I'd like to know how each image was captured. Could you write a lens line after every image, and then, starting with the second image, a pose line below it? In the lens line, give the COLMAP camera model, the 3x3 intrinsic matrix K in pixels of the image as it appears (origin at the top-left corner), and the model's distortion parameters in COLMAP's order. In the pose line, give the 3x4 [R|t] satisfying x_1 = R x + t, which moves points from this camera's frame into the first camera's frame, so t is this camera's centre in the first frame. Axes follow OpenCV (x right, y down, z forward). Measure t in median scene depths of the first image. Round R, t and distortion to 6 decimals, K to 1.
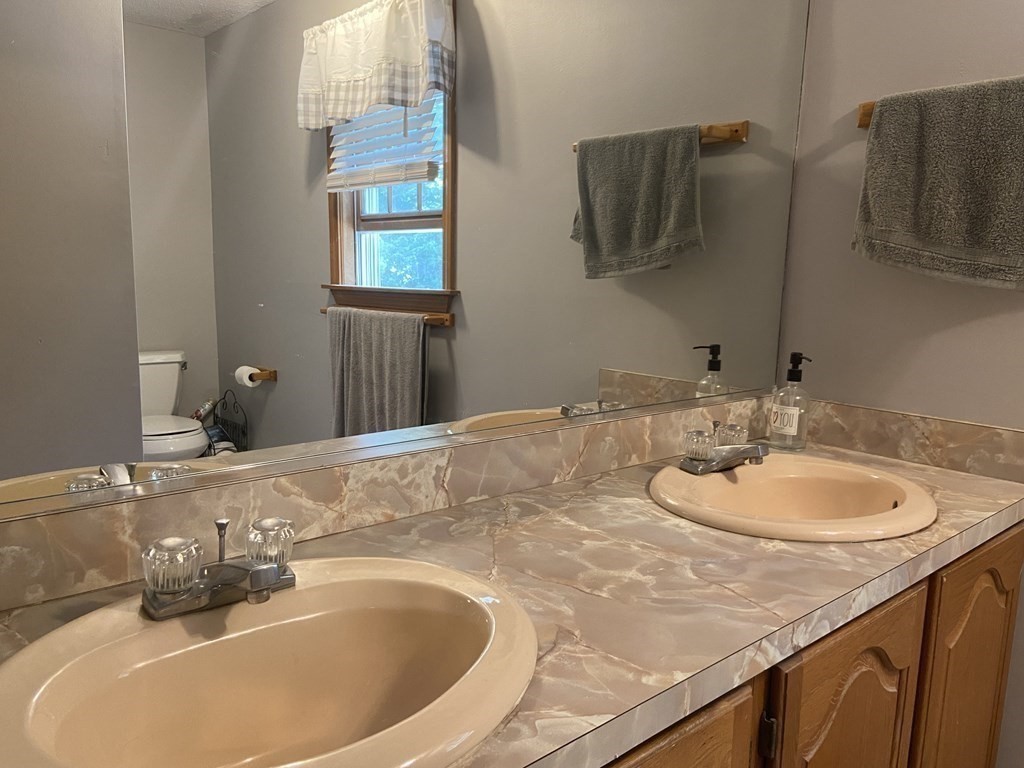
lens RADIAL K [[770.4, 0, 513.7], [0, 770.4, 382.8], [0, 0, 1]] dist [0.088096, -0.055922]
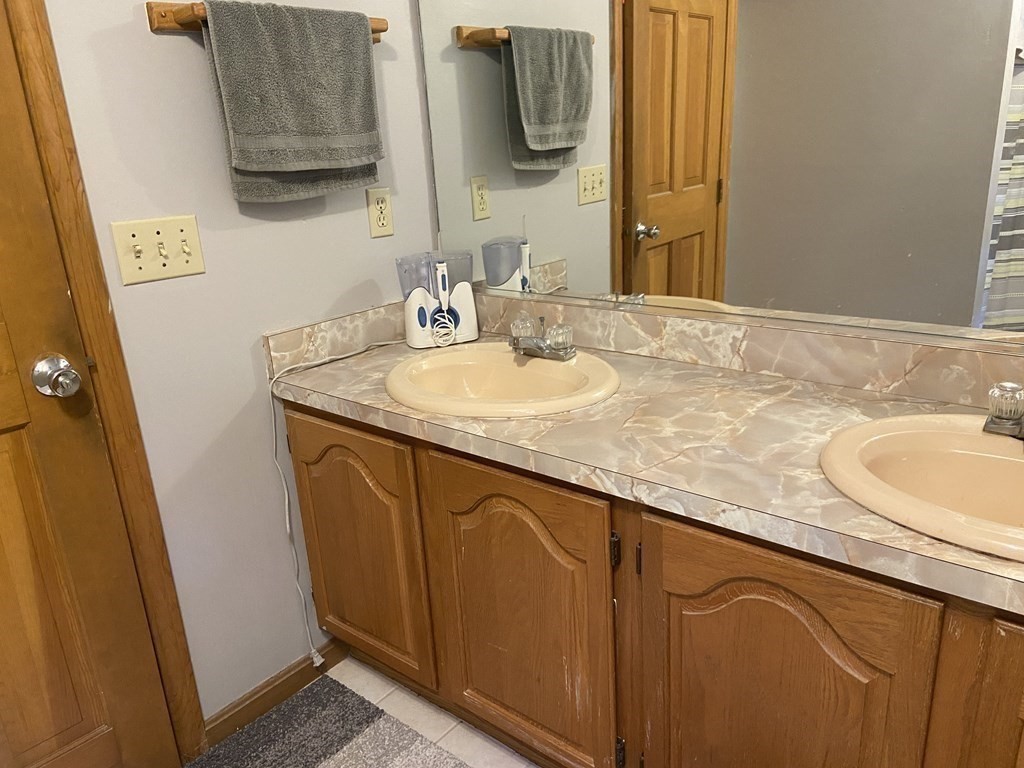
lens RADIAL K [[770.4, 0, 510.2], [0, 770.4, 385.4], [0, 0, 1]] dist [0.088096, -0.055922]
pose [[0.142504, 0.275582, -0.950656, 1.168757], [-0.082321, 0.960431, 0.266076, -0.136826], [0.986365, 0.040342, 0.159551, 0.436688]]
